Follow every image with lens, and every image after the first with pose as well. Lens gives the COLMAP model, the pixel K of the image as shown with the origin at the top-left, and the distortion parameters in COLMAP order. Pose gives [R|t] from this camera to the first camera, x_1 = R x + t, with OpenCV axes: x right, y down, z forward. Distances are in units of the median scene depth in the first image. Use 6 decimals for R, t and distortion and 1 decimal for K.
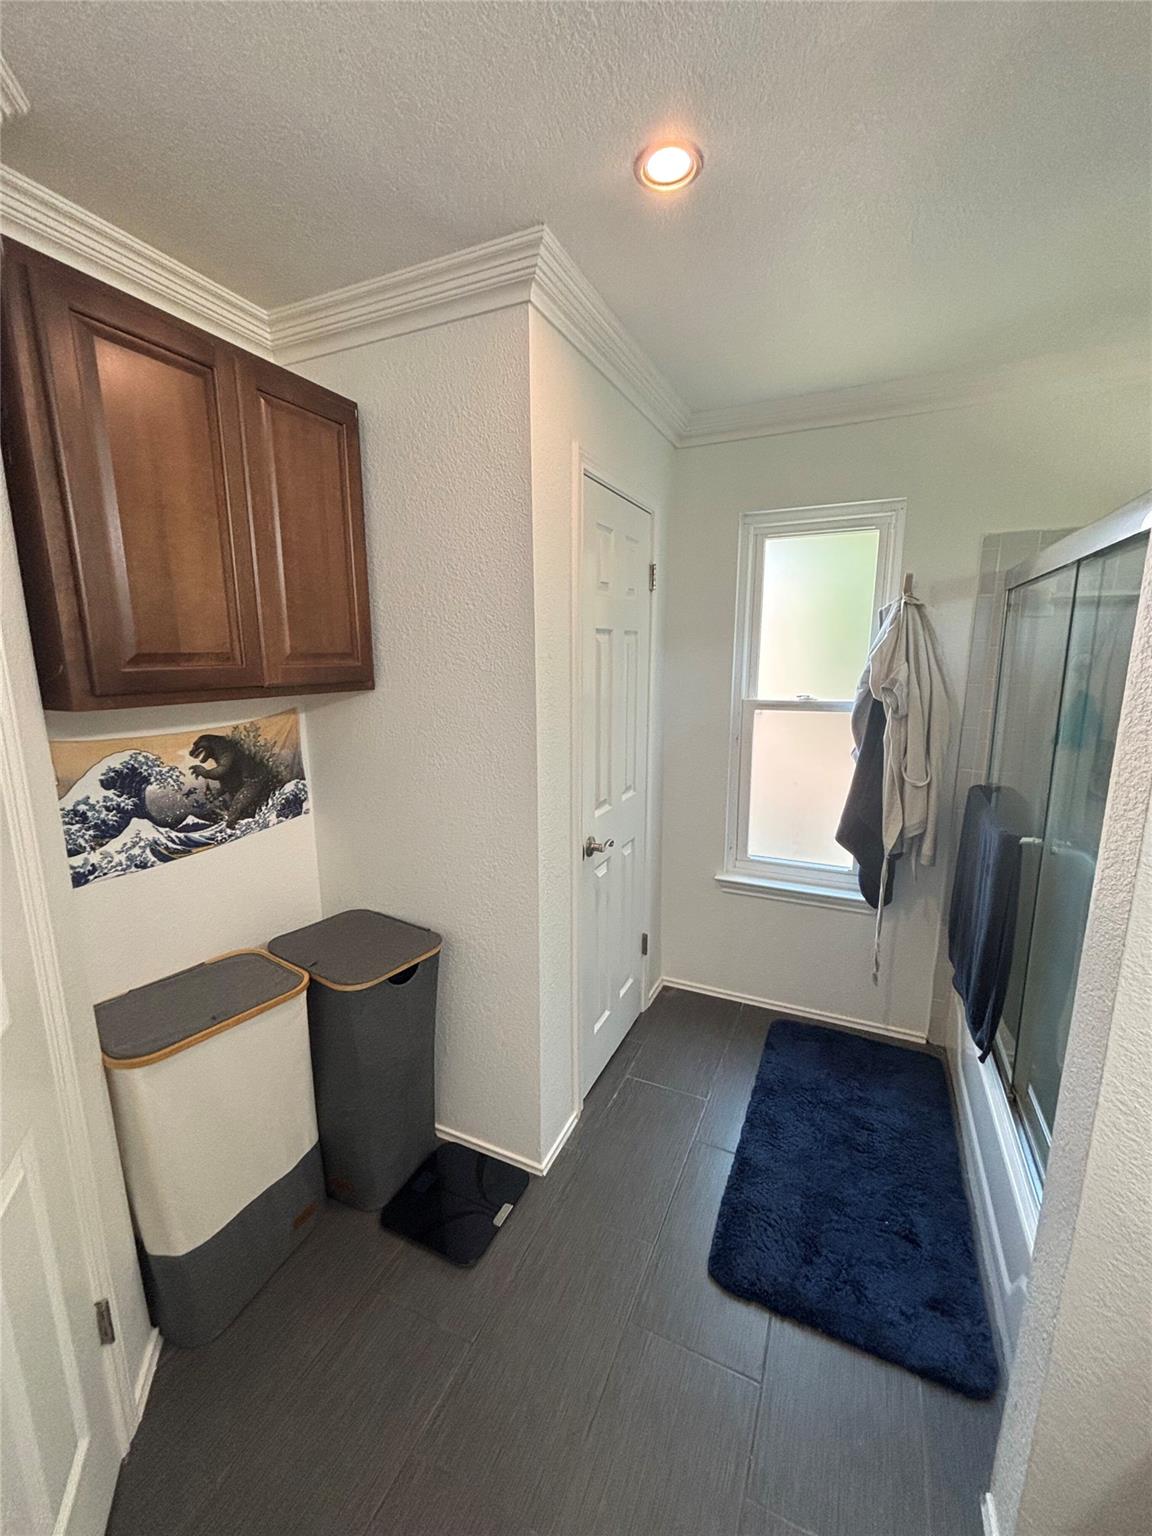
lens RADIAL K [[618.9, 0, 578.0], [0, 618.9, 763.2], [0, 0, 1]] dist [-0.004071, 0.000570]
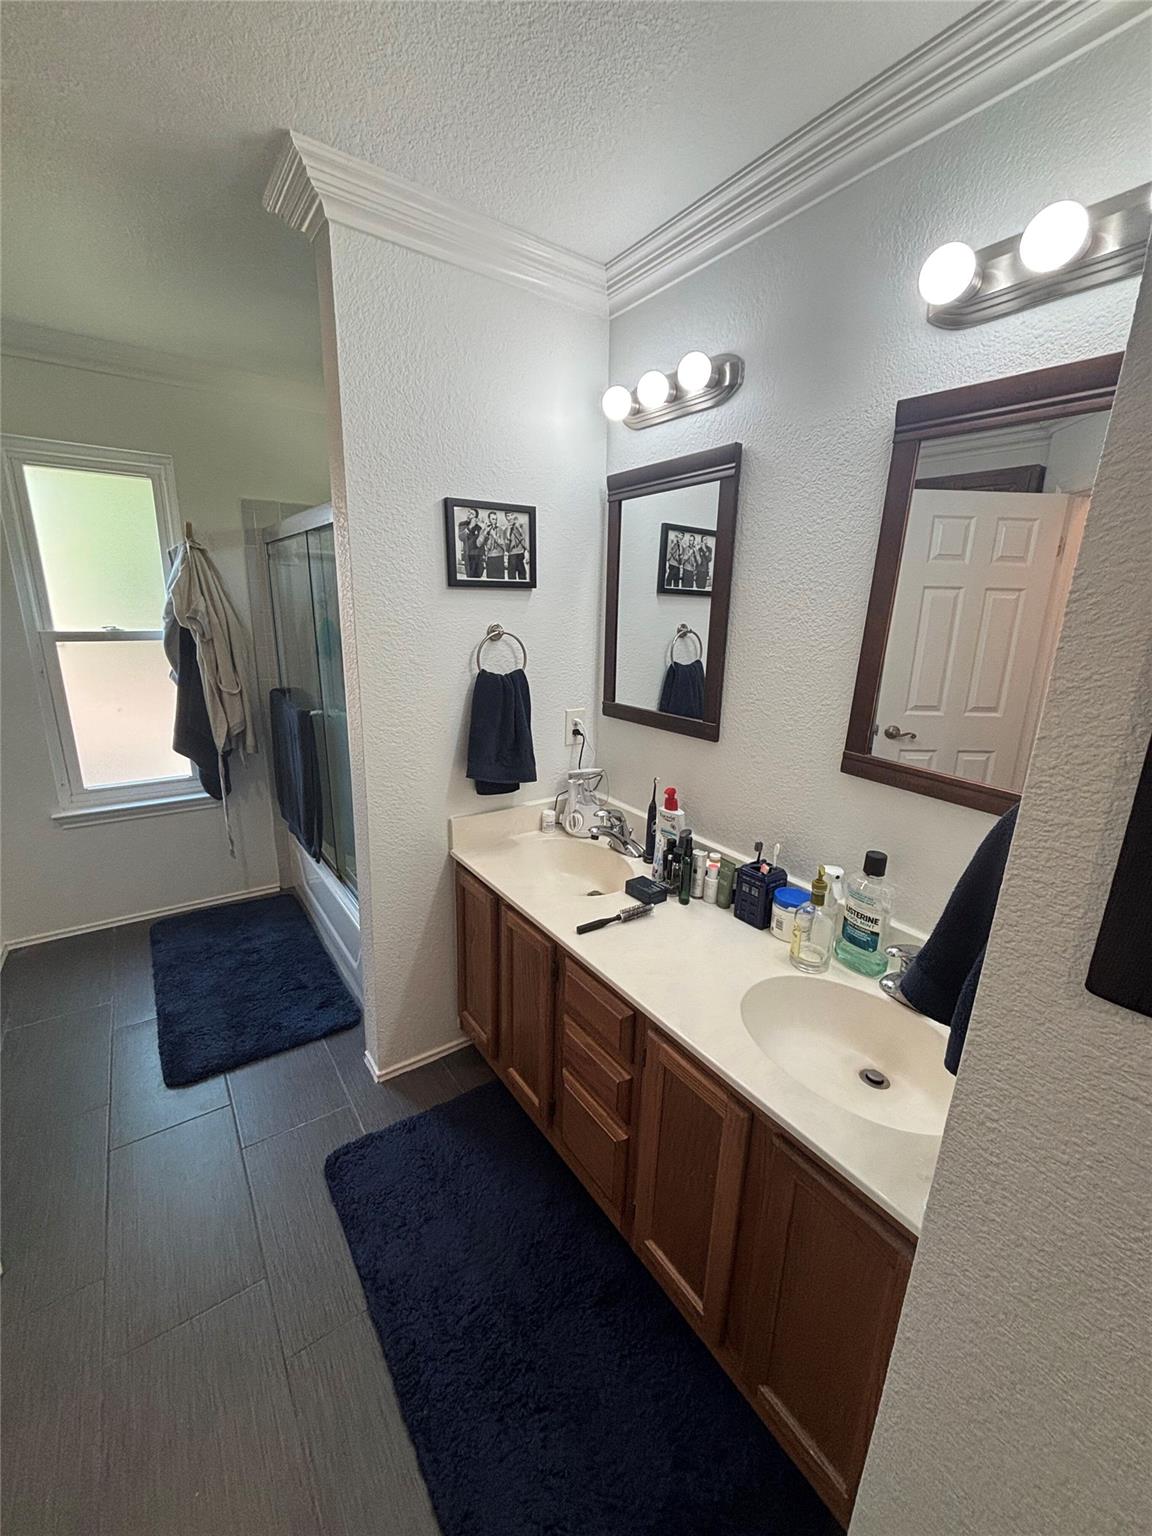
lens RADIAL K [[618.9, 0, 579.3], [0, 618.9, 762.9], [0, 0, 1]] dist [-0.004071, 0.000570]
pose [[0.492869, -0.208781, 0.844684, -0.211836], [0.129726, 0.977567, 0.165931, 0.056459], [-0.860379, 0.027795, 0.508897, -0.271996]]
